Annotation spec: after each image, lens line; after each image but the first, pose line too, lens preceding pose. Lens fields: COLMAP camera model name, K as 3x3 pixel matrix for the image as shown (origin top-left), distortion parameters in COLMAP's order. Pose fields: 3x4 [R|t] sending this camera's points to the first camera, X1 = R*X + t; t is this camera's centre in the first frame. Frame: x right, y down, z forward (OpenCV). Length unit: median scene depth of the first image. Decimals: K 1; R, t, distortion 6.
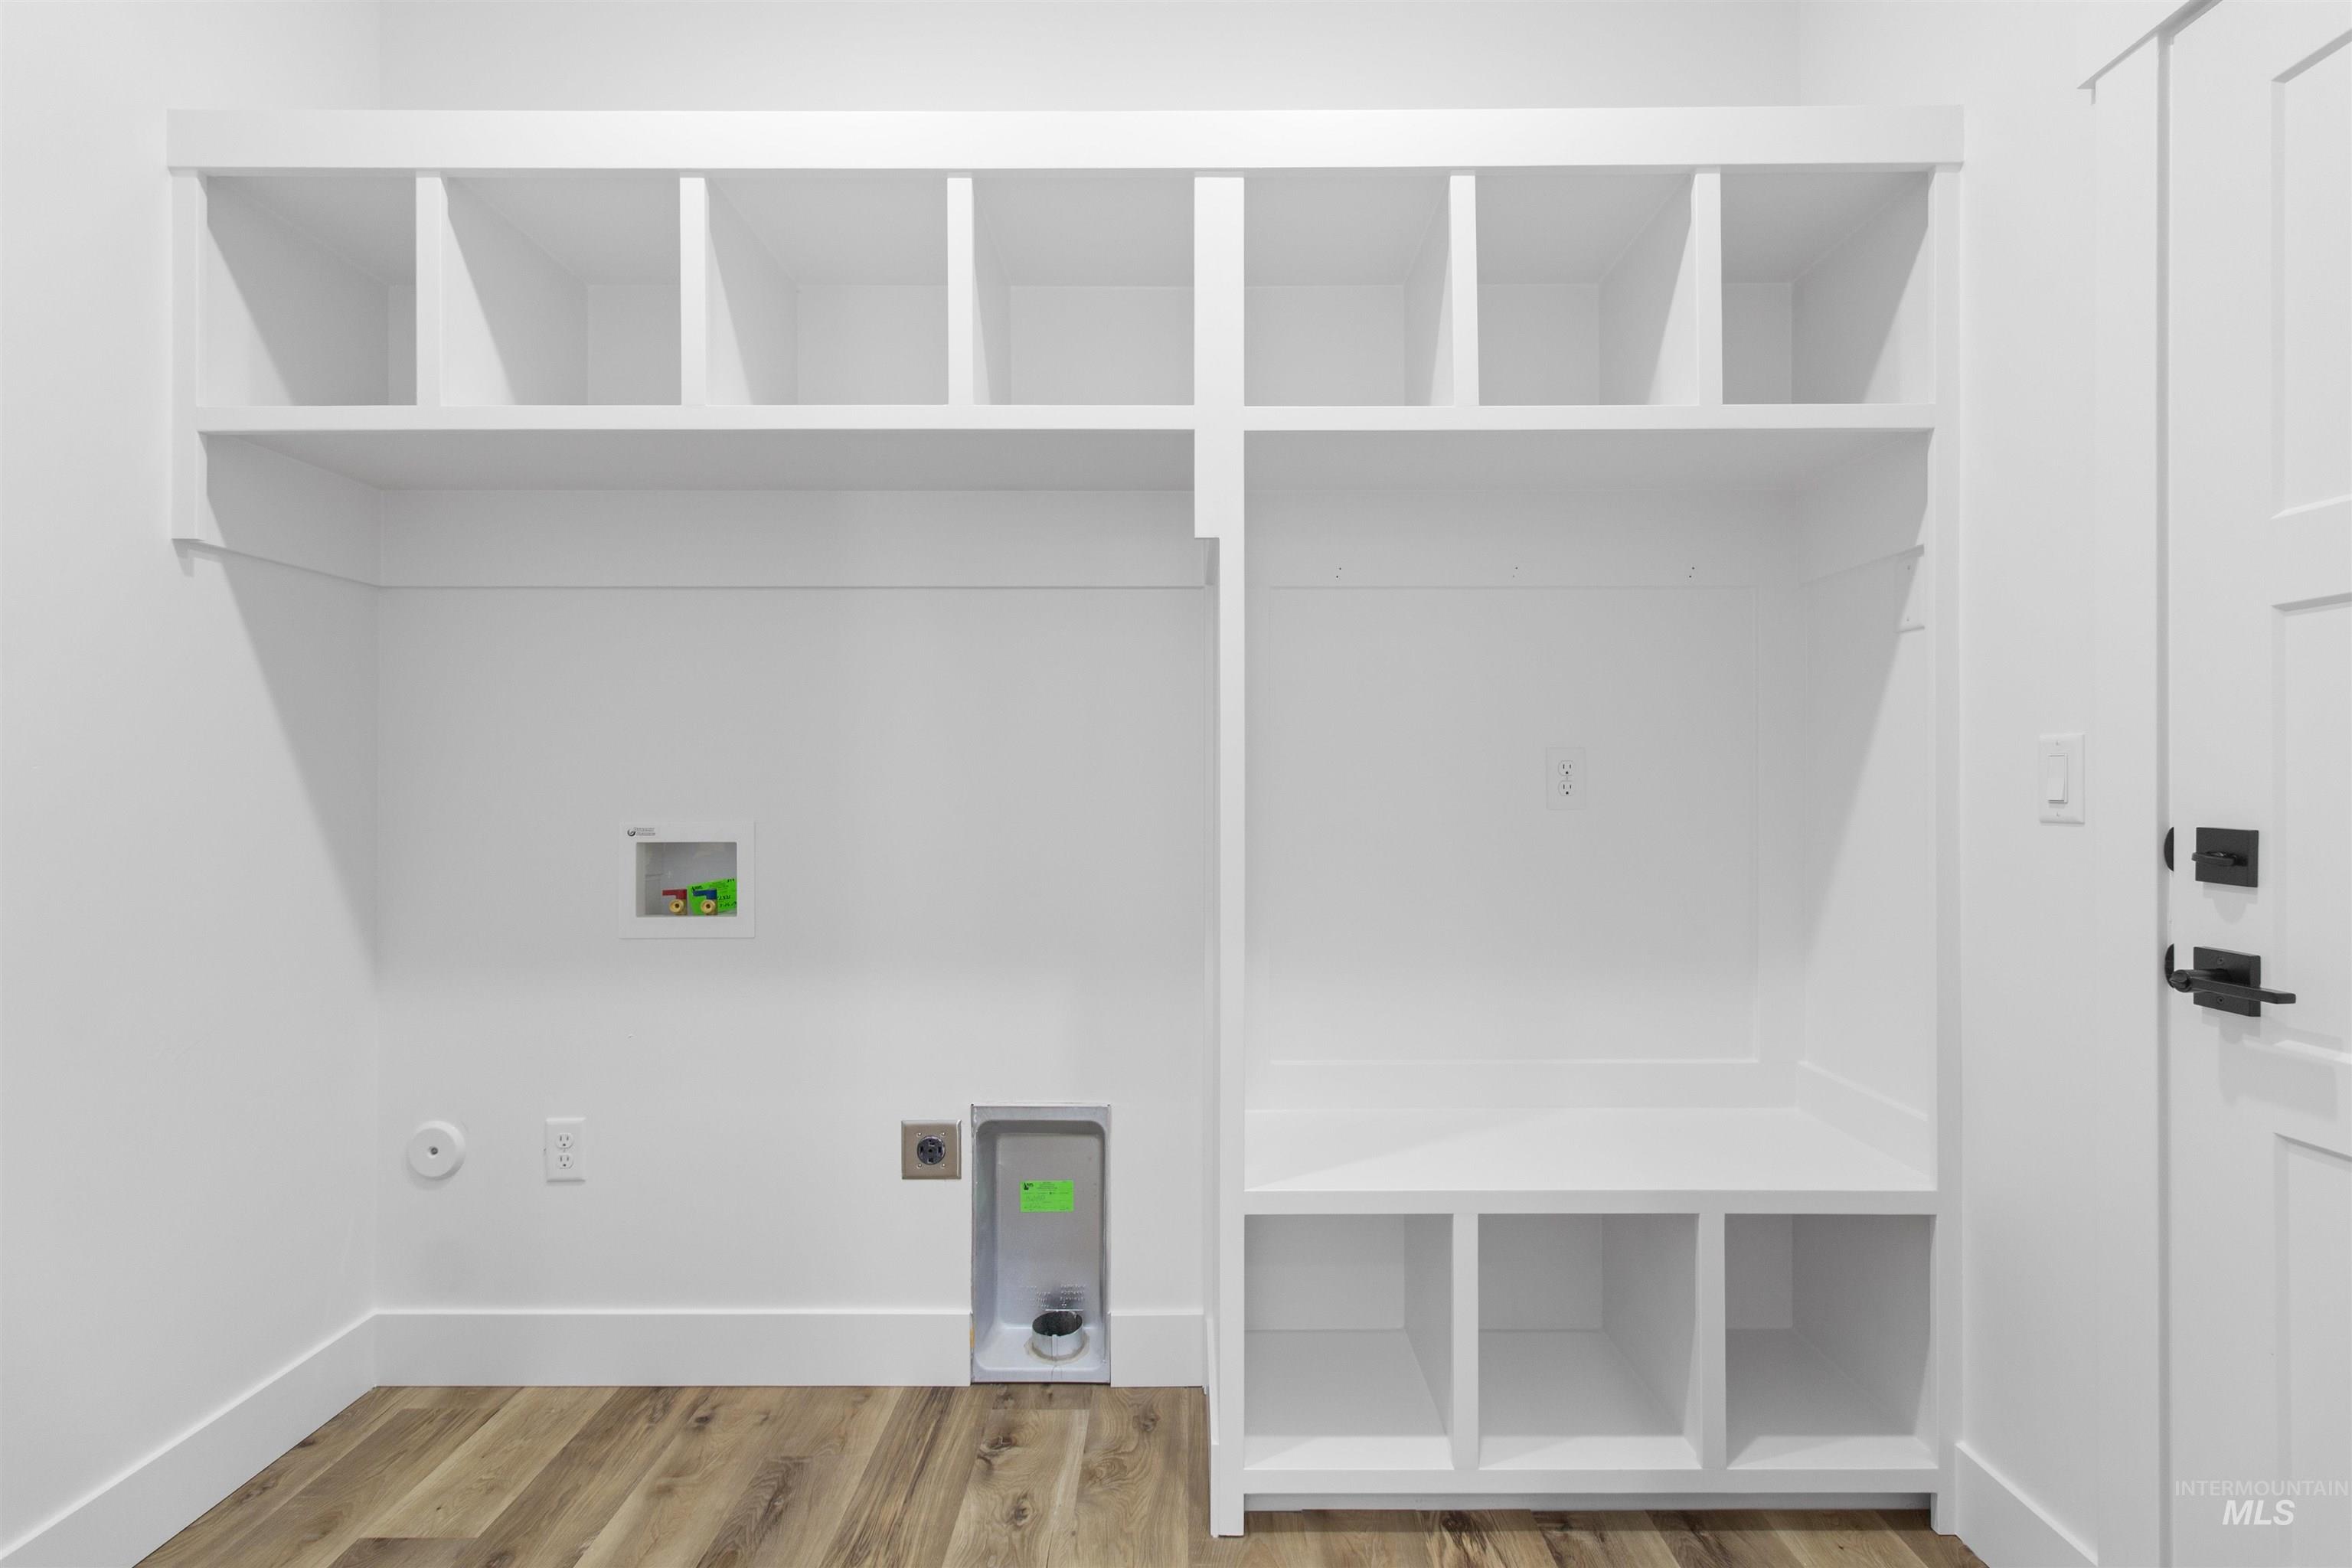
lens RADIAL K [[1088.0, 0, 1183.0], [0, 1088.0, 789.7], [0, 0, 1]] dist [0.000604, 0.000411]
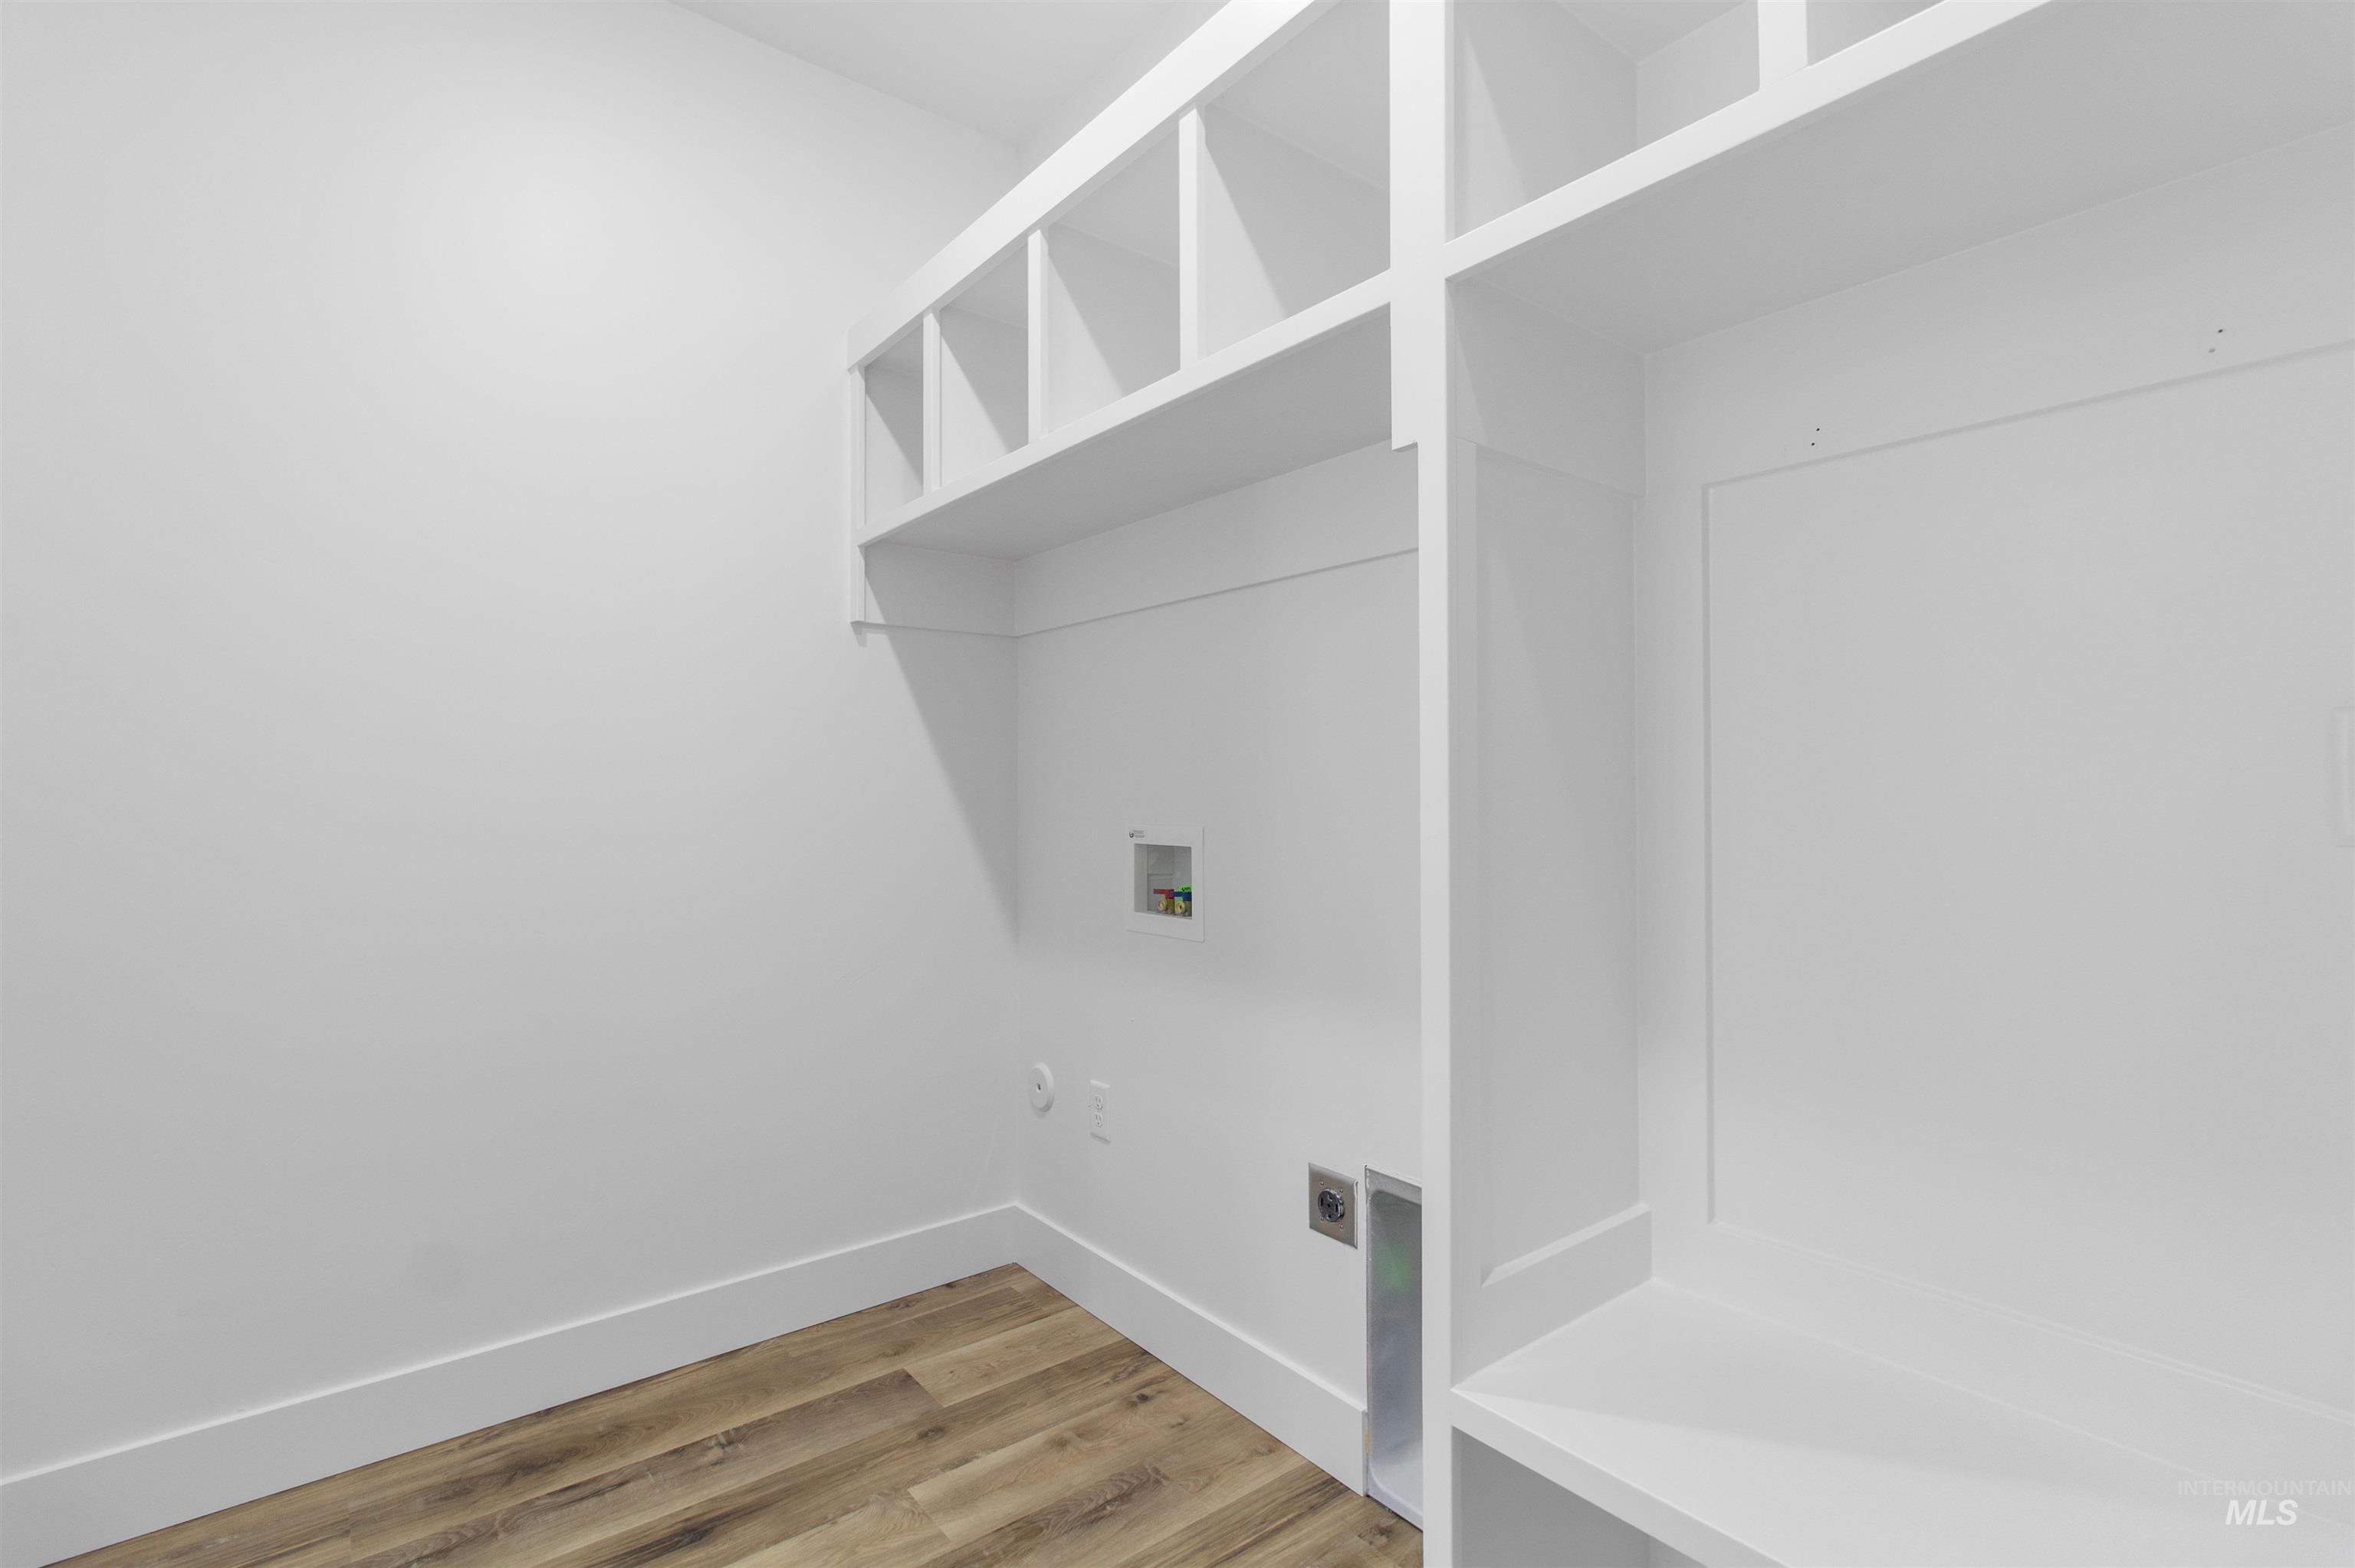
lens RADIAL K [[1087.8, 0, 1188.8], [0, 1087.8, 778.6], [0, 0, 1]] dist [0.001433, -0.000107]
pose [[0.627392, -0.009561, -0.778645, 0.416960], [-0.001306, 0.999910, -0.013330, -0.002912], [0.778702, 0.009380, 0.627324, 0.380700]]
